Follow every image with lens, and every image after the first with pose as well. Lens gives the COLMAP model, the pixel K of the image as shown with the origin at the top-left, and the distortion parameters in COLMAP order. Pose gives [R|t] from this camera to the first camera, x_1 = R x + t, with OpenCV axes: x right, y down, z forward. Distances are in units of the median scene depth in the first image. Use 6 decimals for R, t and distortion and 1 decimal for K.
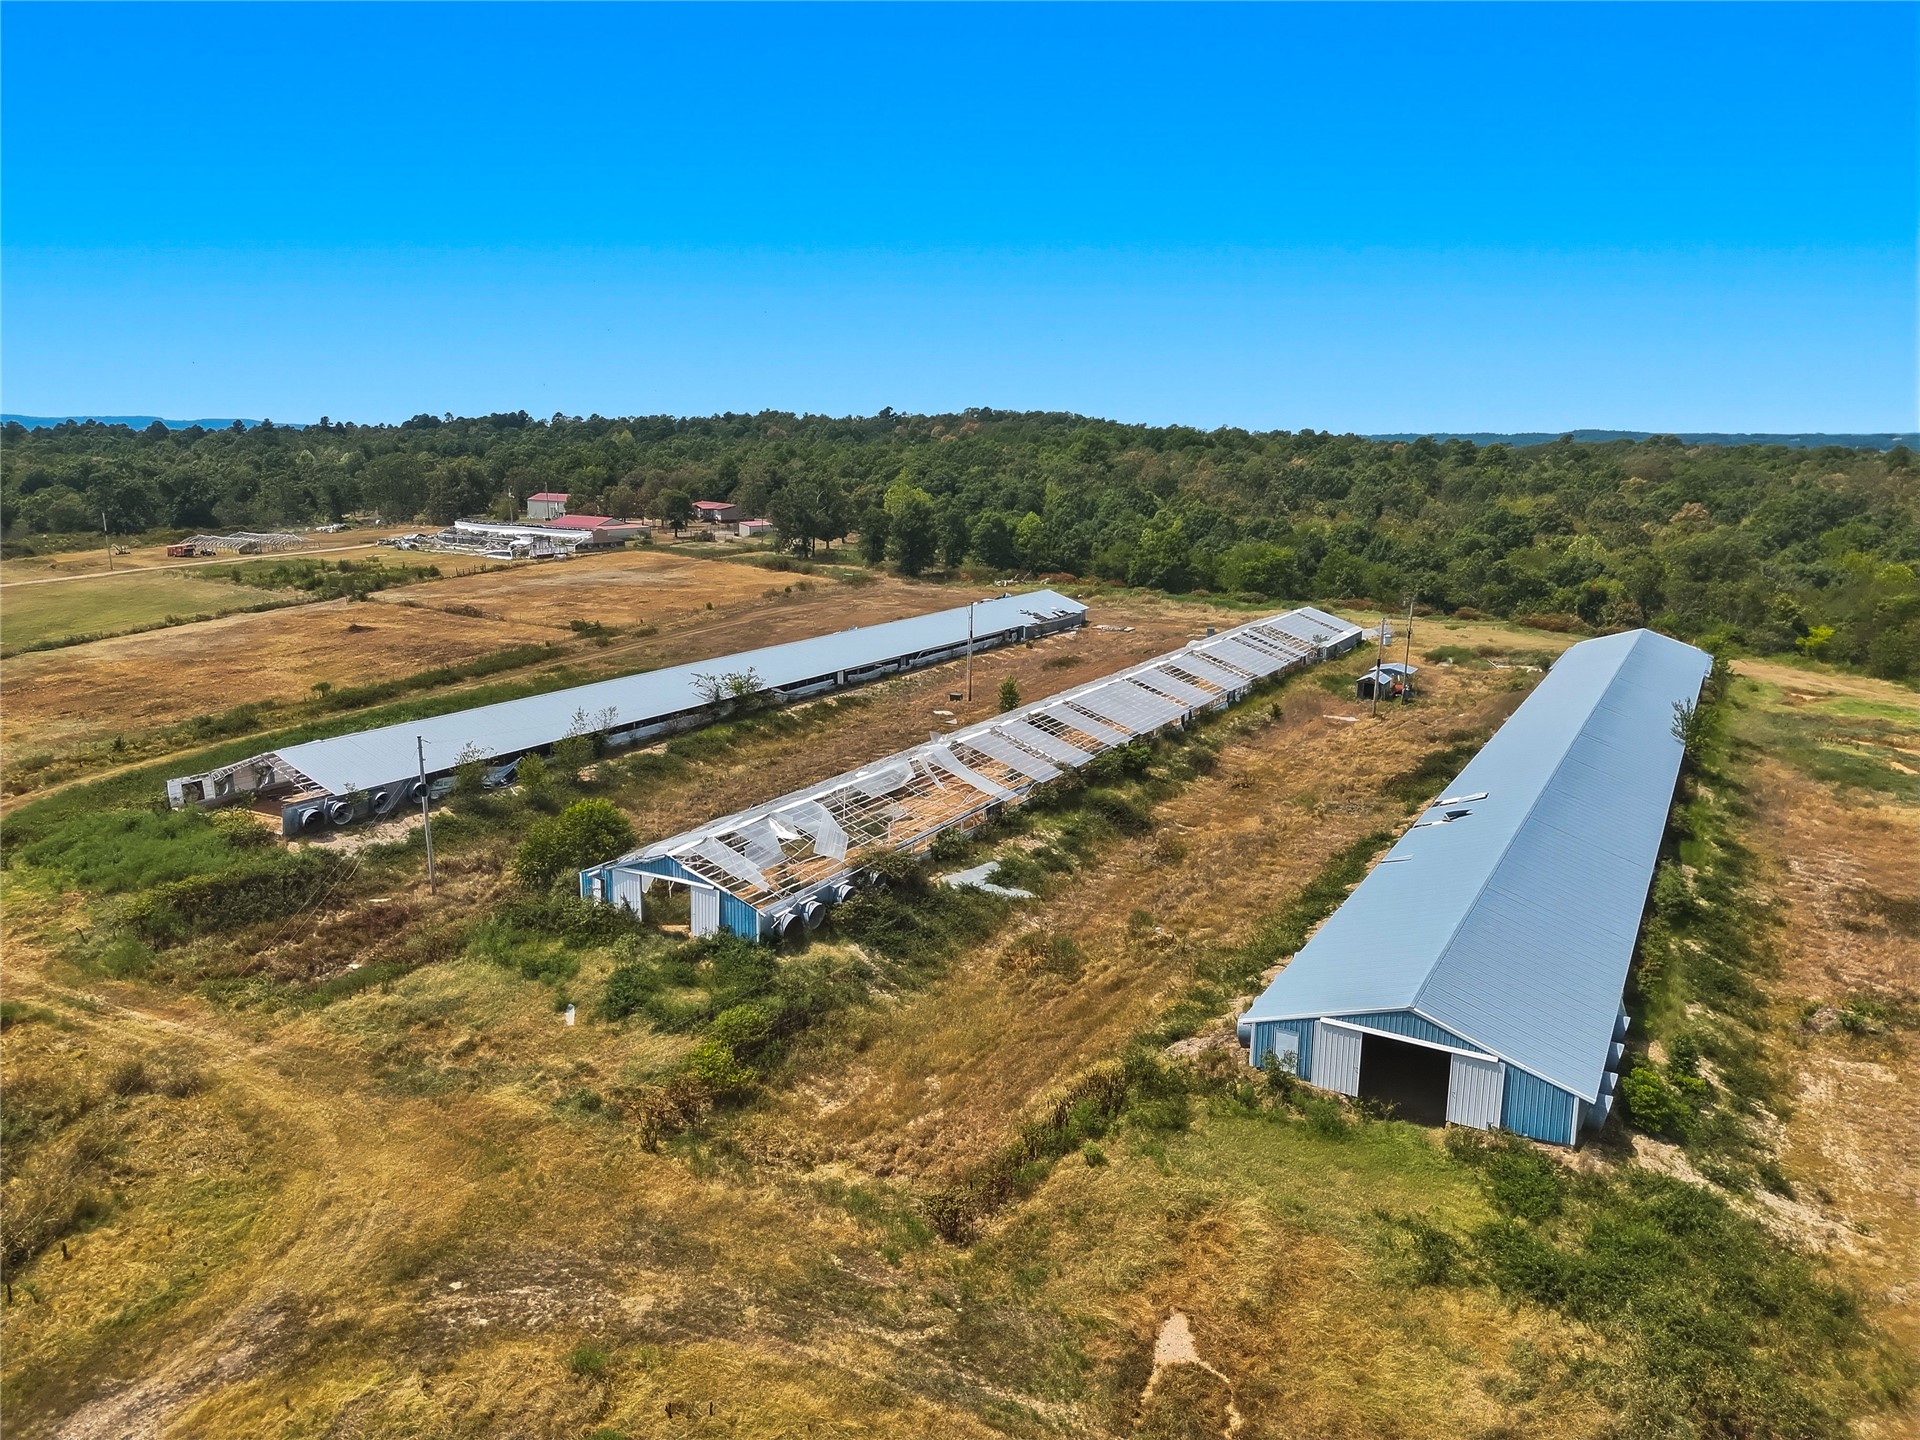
lens RADIAL K [[1279.9, 0, 960.0], [0, 1279.9, 720.0], [0, 0, 1]] dist [0.074468, -0.096916]
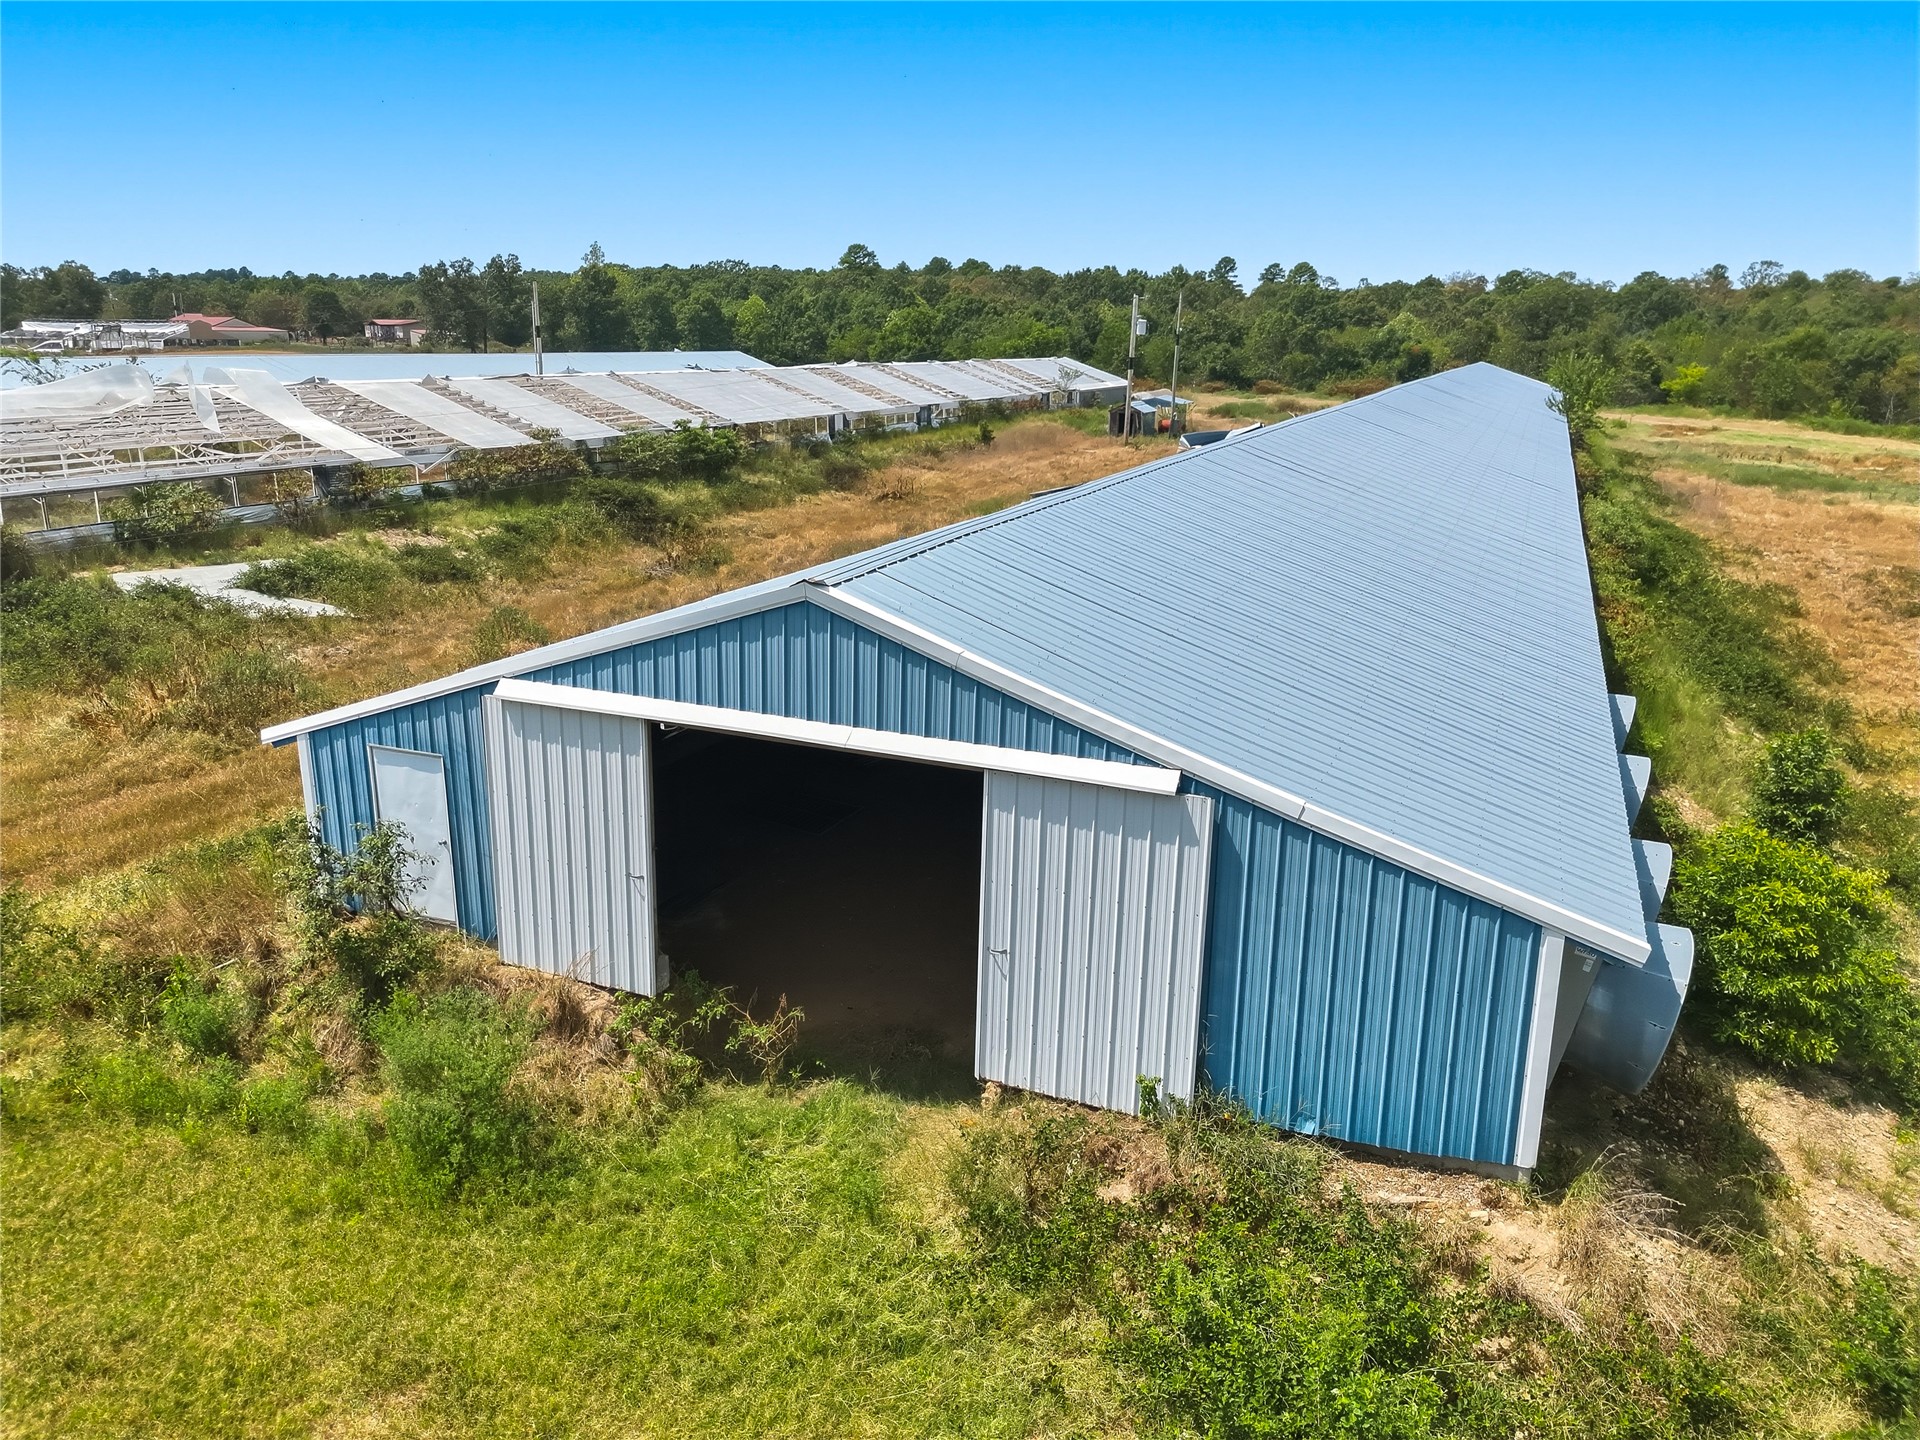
lens RADIAL K [[1279.9, 0, 960.0], [0, 1279.9, 720.0], [0, 0, 1]] dist [0.074468, -0.096916]
pose [[0.991439, -0.030704, 0.126906, 0.130180], [0.021718, 0.997197, 0.071593, 0.086971], [-0.128749, -0.068224, 0.989328, 0.294434]]
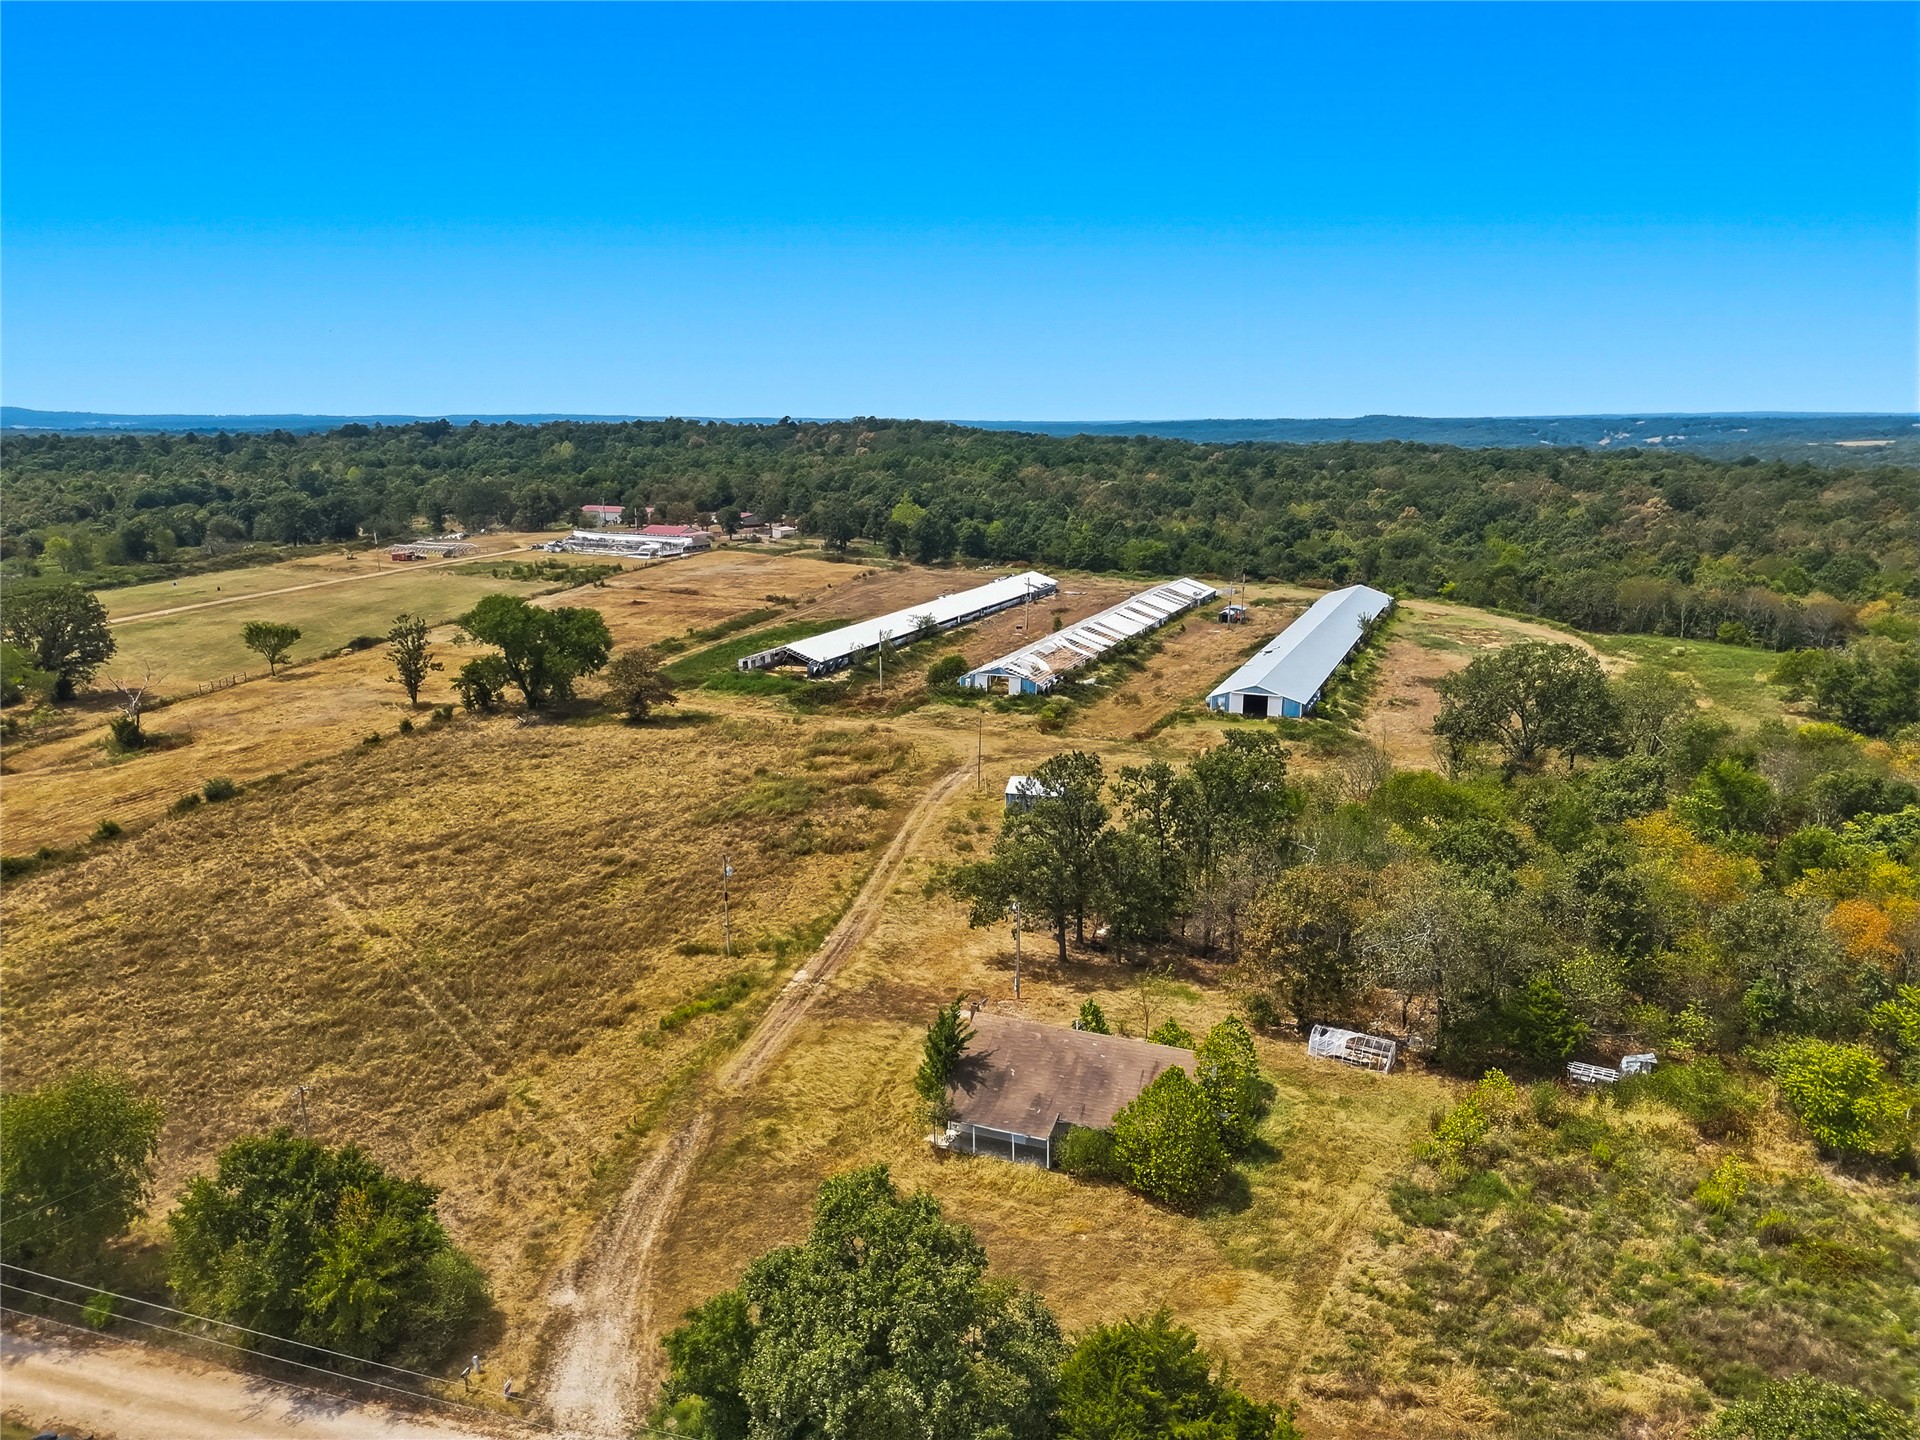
lens RADIAL K [[1279.9, 0, 960.0], [0, 1279.9, 720.0], [0, 0, 1]] dist [0.074468, -0.096916]
pose [[0.990809, -0.035163, 0.130619, -0.350235], [0.033661, 0.999340, 0.013683, 0.092907], [-0.131014, -0.009161, 0.991338, -0.907868]]
